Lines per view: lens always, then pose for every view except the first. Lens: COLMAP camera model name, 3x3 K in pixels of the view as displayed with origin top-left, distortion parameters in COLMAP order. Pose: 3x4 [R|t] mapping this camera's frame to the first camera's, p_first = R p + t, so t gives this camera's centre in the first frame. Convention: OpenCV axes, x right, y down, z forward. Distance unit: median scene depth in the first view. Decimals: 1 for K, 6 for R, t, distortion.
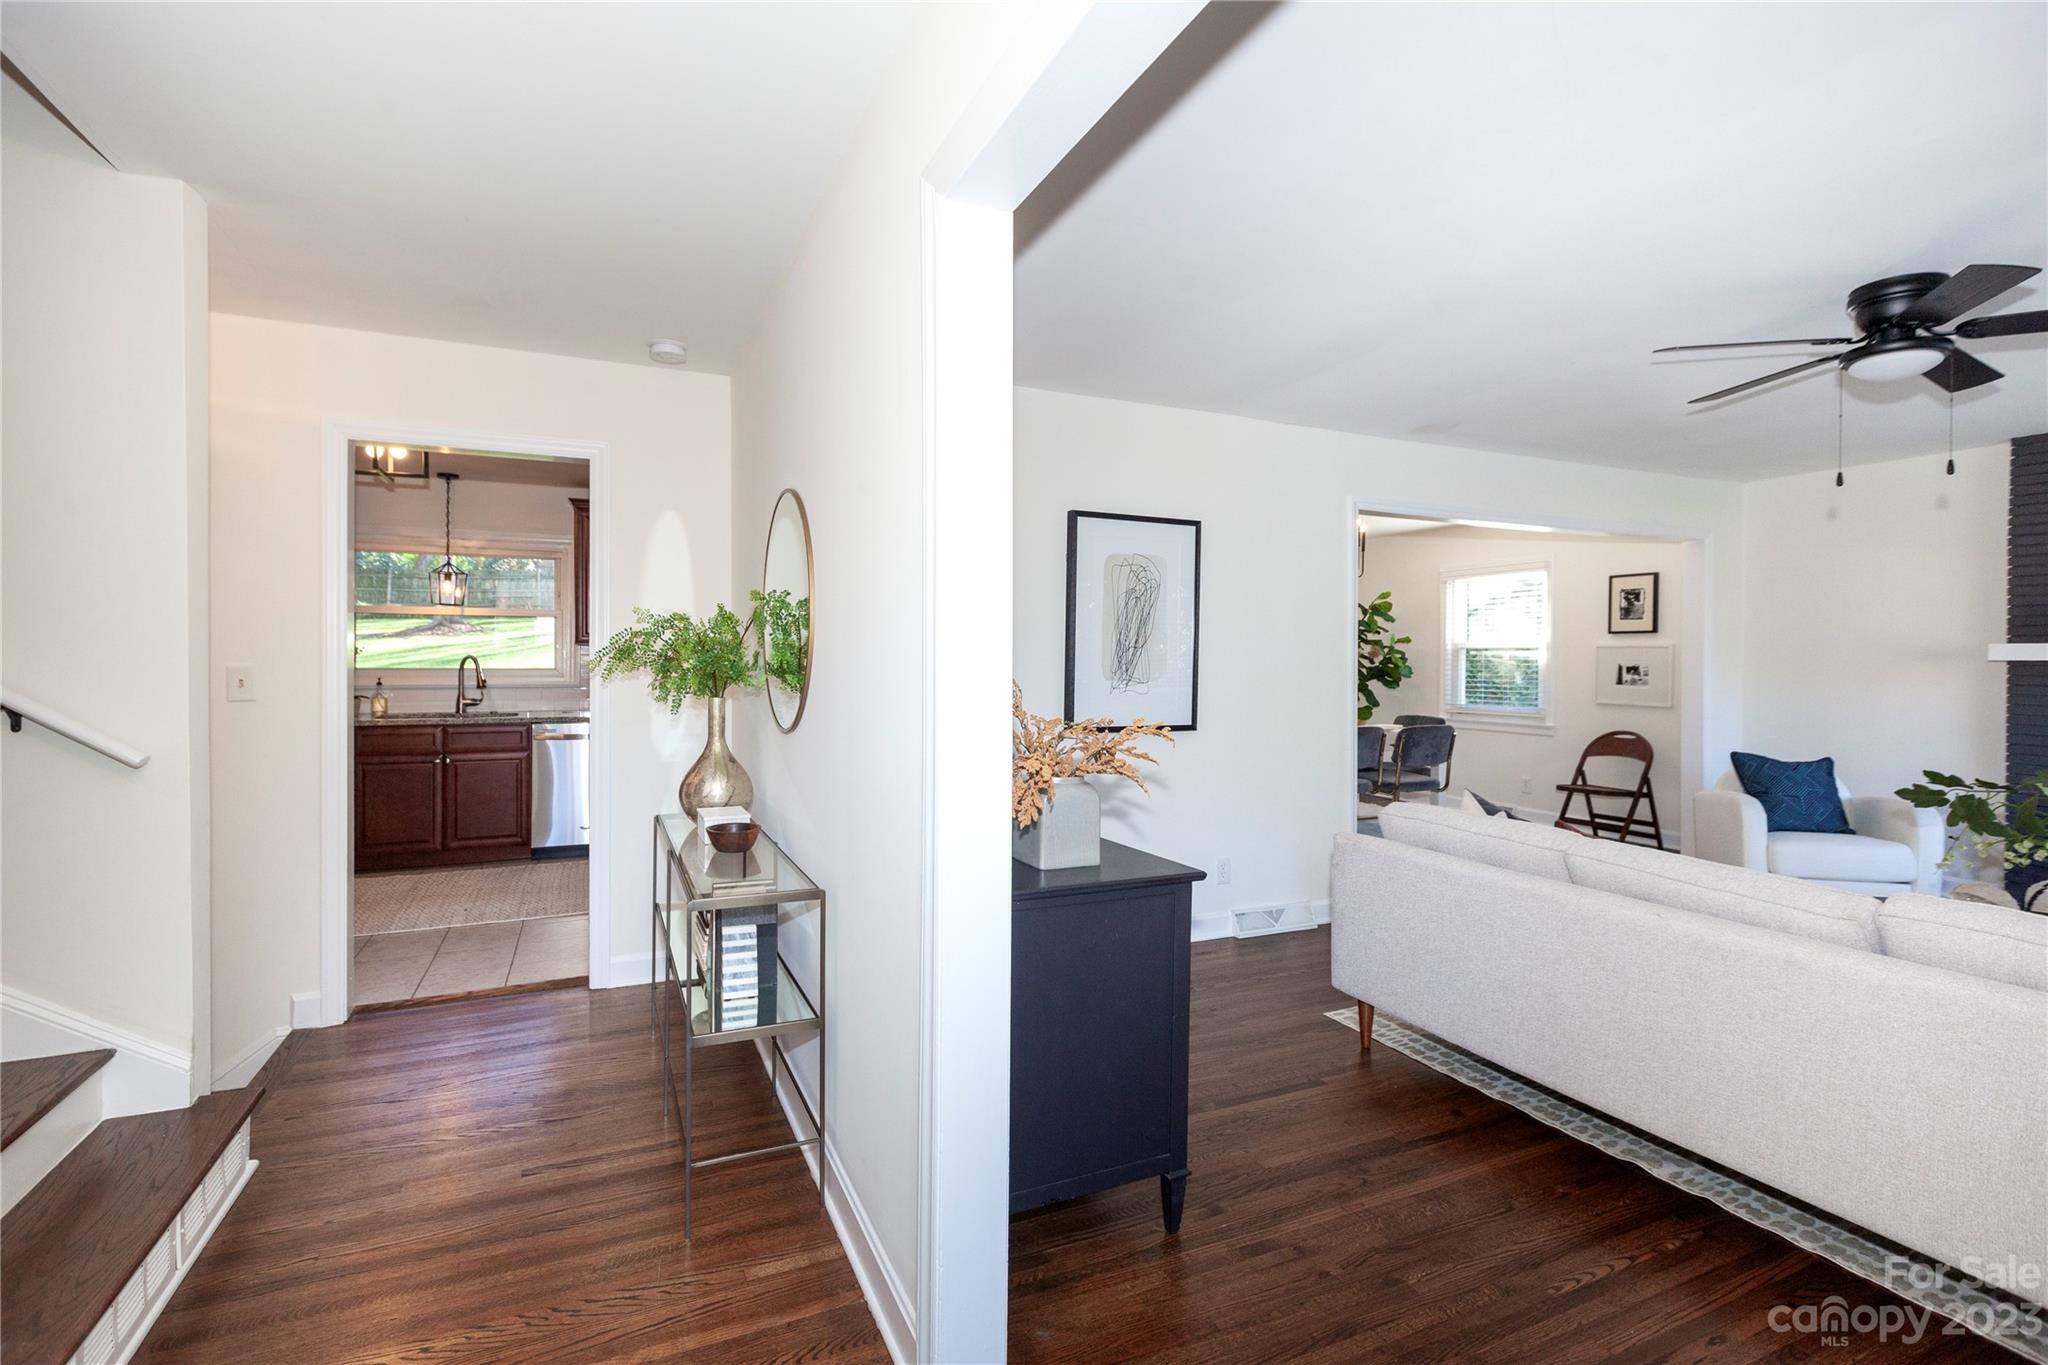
lens RADIAL K [[927.7, 0, 1025.1], [0, 927.7, 665.6], [0, 0, 1]] dist [-0.001847, -0.000976]
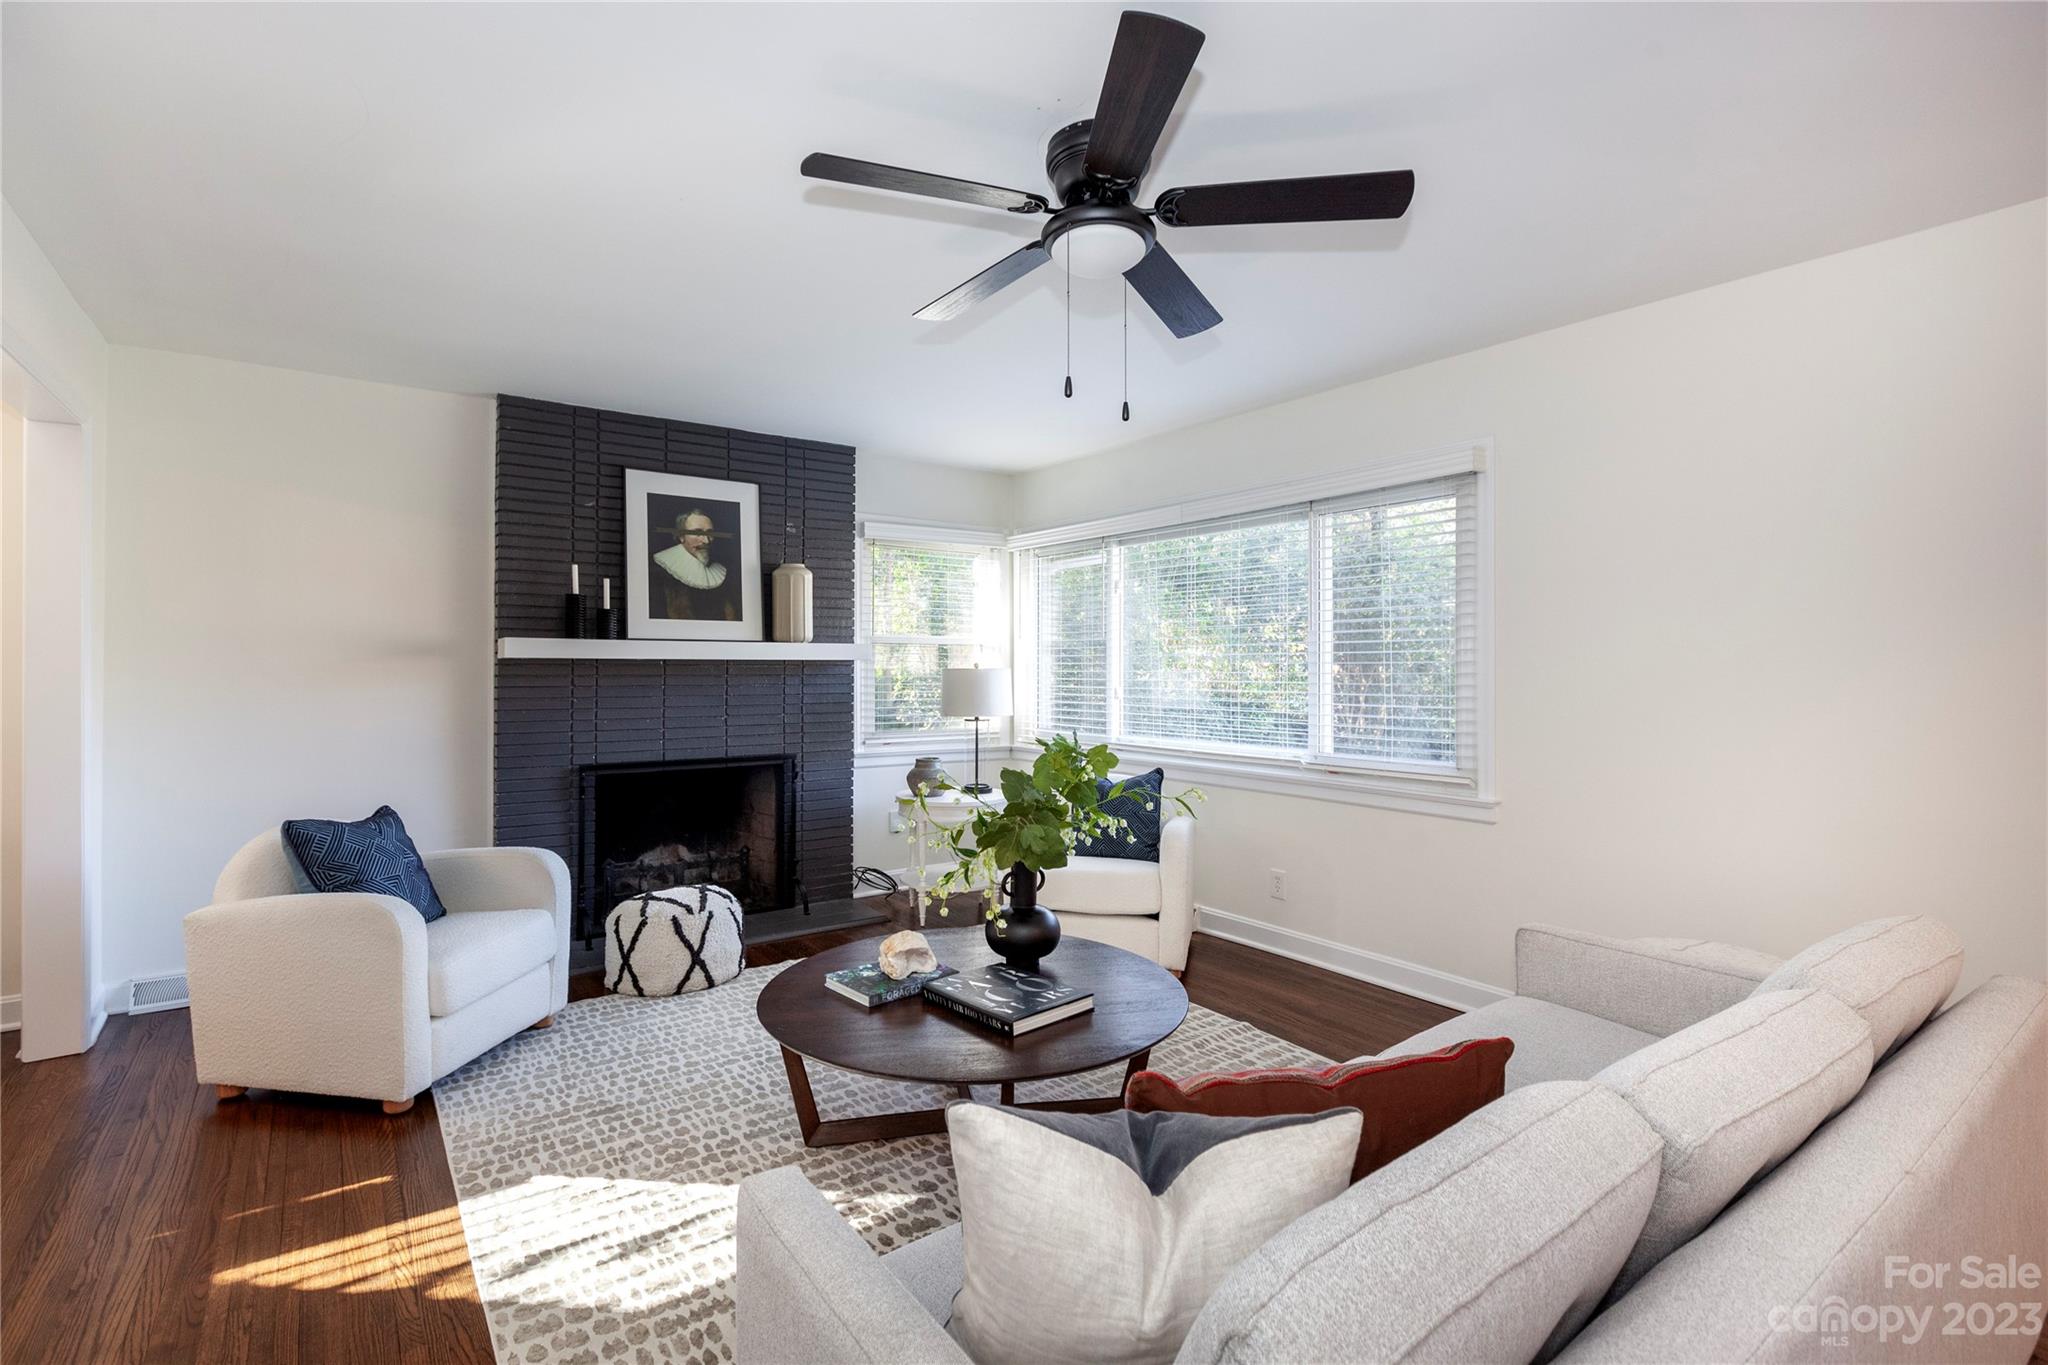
lens RADIAL K [[927.7, 0, 995.7], [0, 927.7, 649.9], [0, 0, 1]] dist [-0.001847, -0.000976]
pose [[-0.182634, 0.004614, 0.983170, 0.159195], [-0.001302, 0.999987, -0.004935, -0.009505], [-0.983180, -0.002181, -0.182626, 0.718633]]
